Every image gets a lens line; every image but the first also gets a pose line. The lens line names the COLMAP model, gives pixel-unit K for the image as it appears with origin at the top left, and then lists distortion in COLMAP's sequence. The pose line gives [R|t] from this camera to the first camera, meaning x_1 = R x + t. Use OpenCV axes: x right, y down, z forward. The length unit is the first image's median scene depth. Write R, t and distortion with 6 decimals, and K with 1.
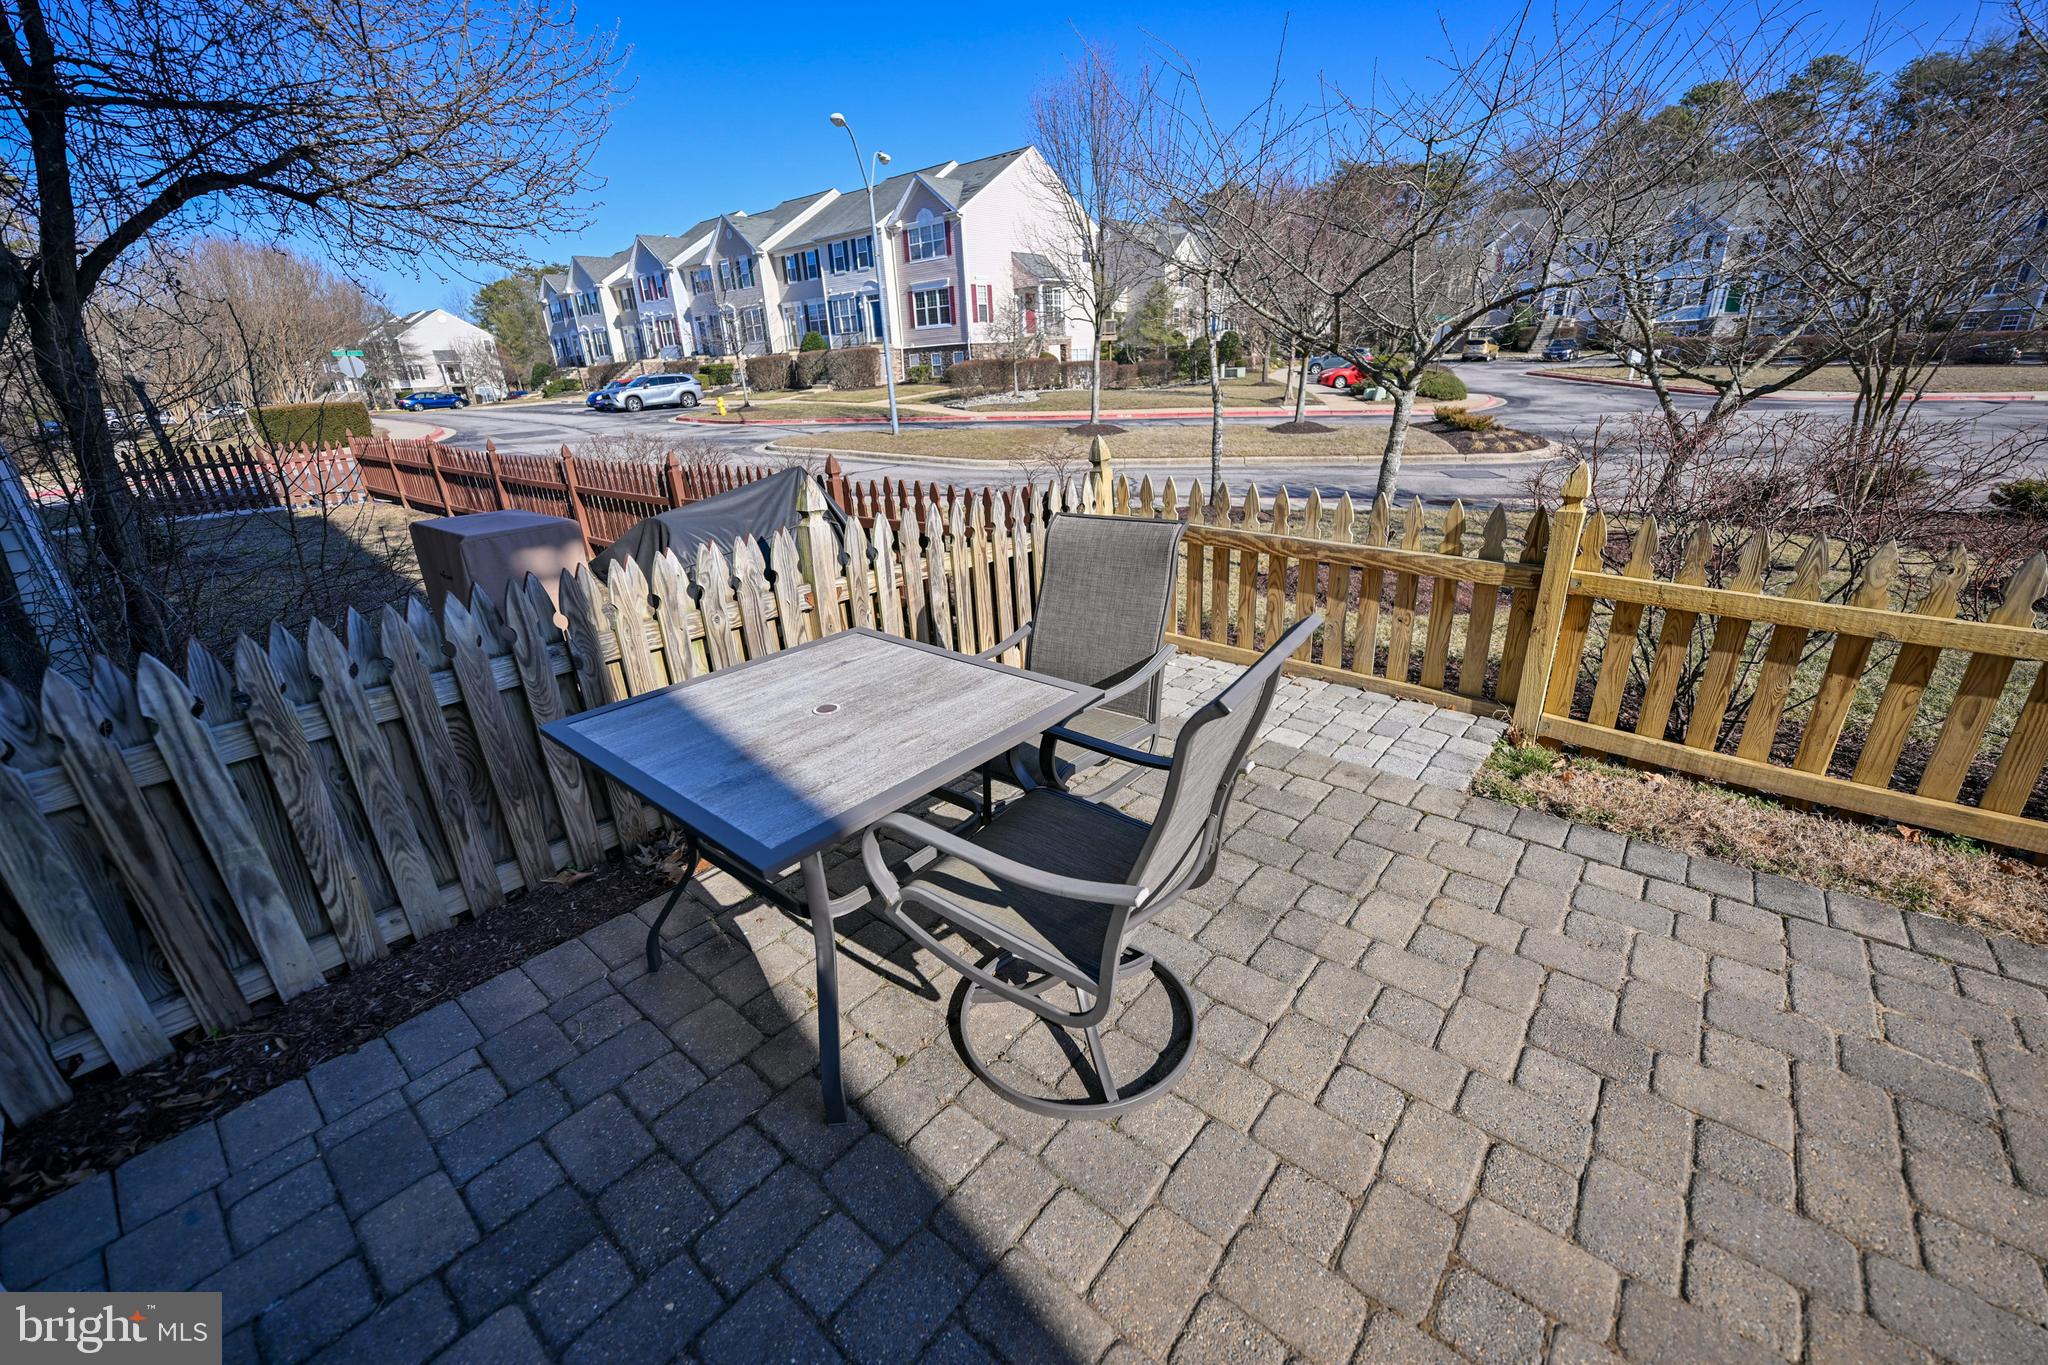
lens RADIAL K [[824.1, 0, 1023.1], [0, 824.1, 685.3], [0, 0, 1]] dist [-0.001587, 0.000072]
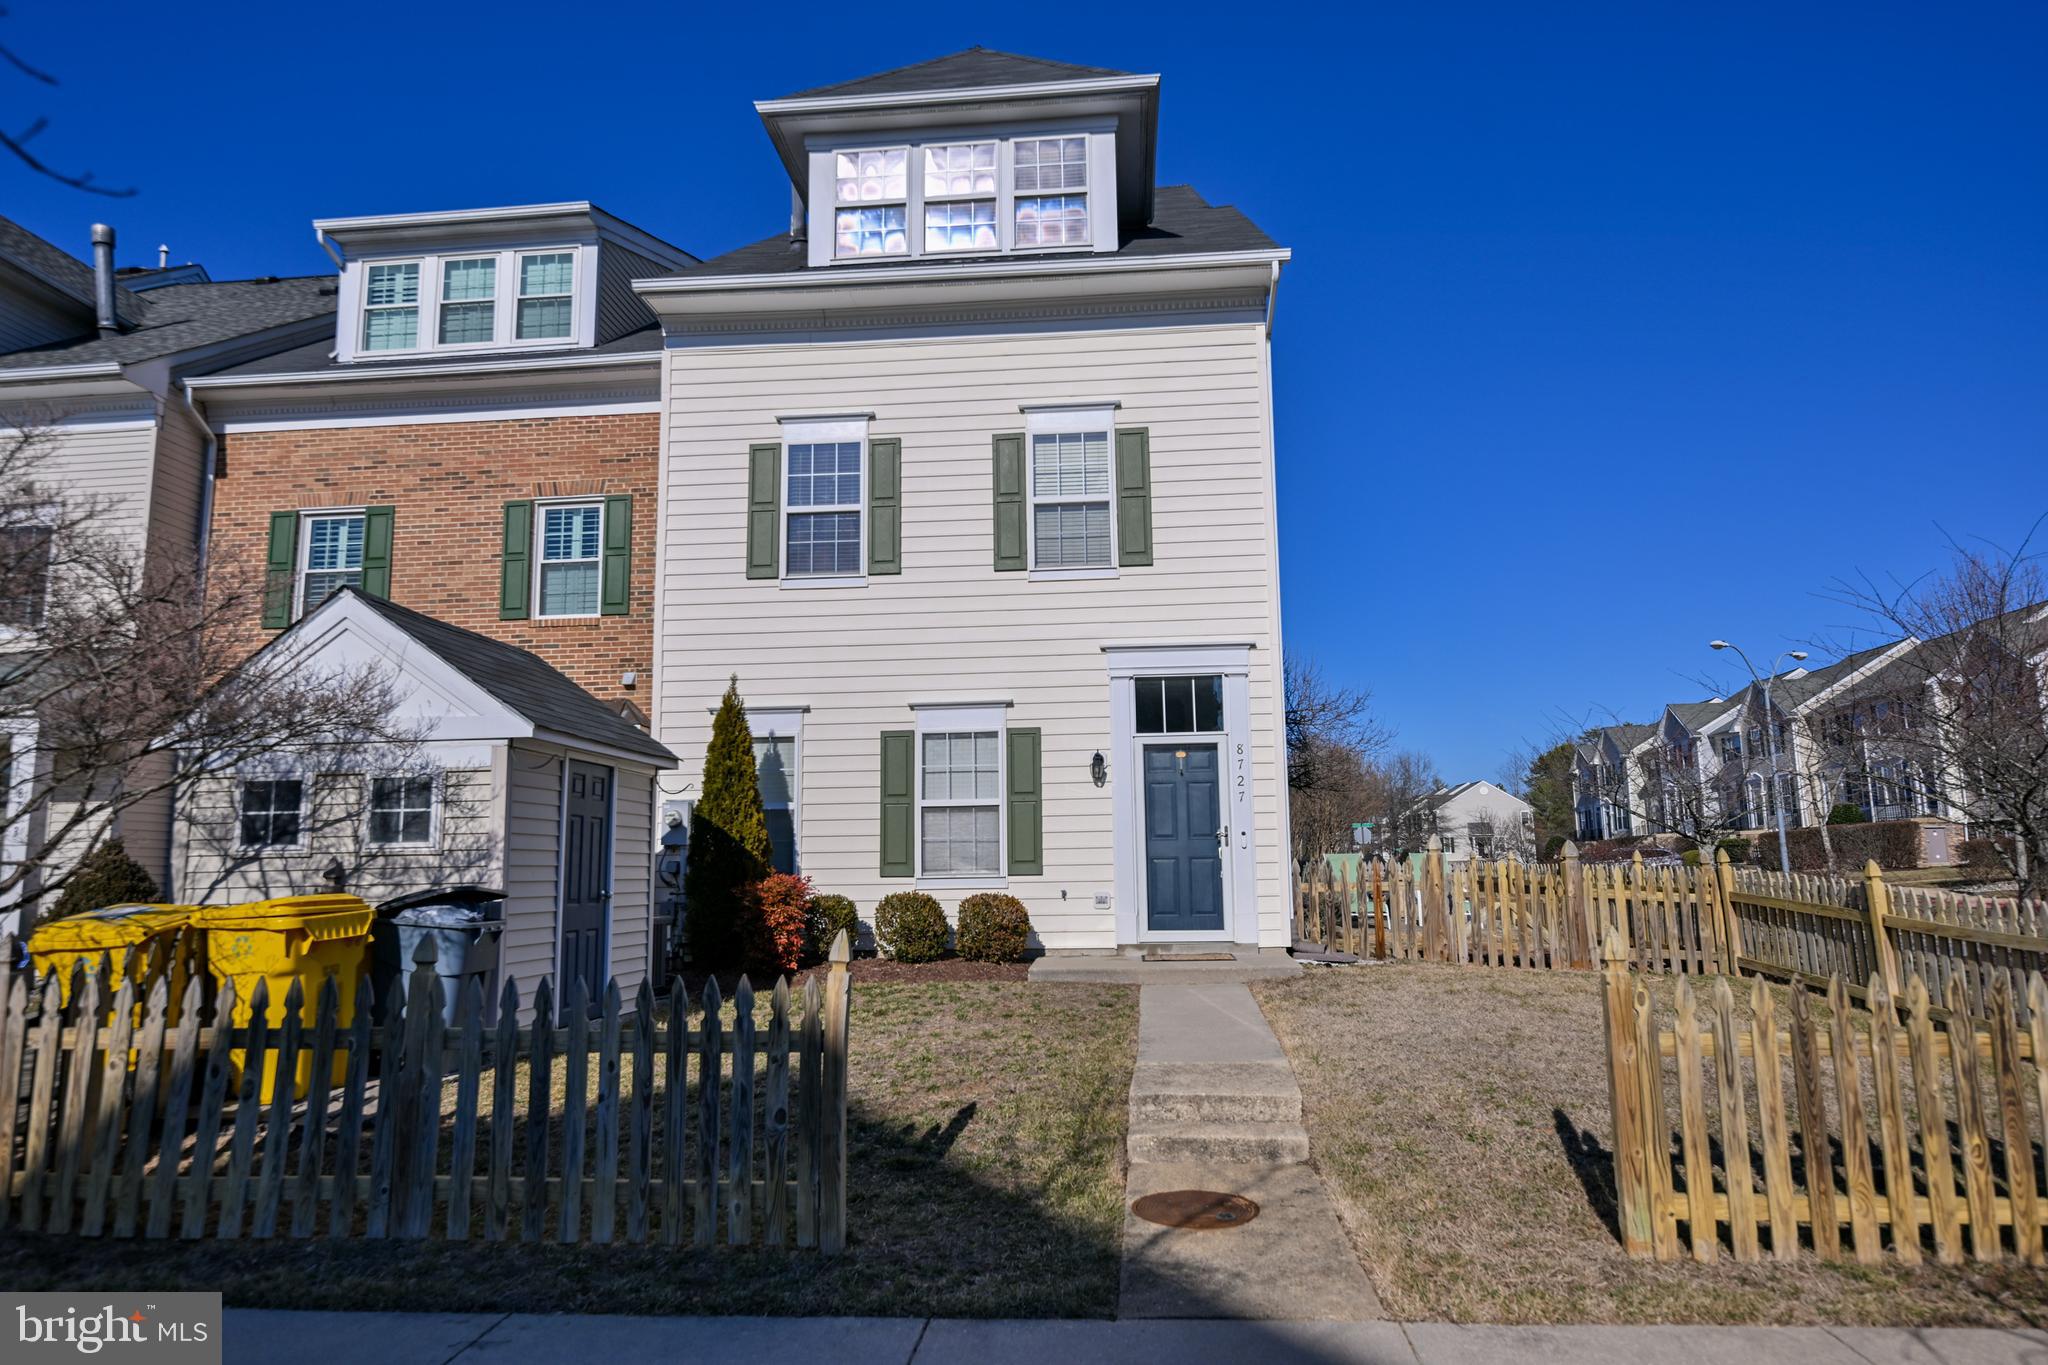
lens RADIAL K [[1210.6, 0, 1024.0], [0, 1210.6, 682.5], [0, 0, 1]] dist [0.021076, 0.000070]
pose [[0.580807, -0.096098, -0.808349, 0.217074], [-0.303876, 0.895632, -0.324812, 0.085907], [0.755197, 0.434291, 0.490987, -0.213917]]
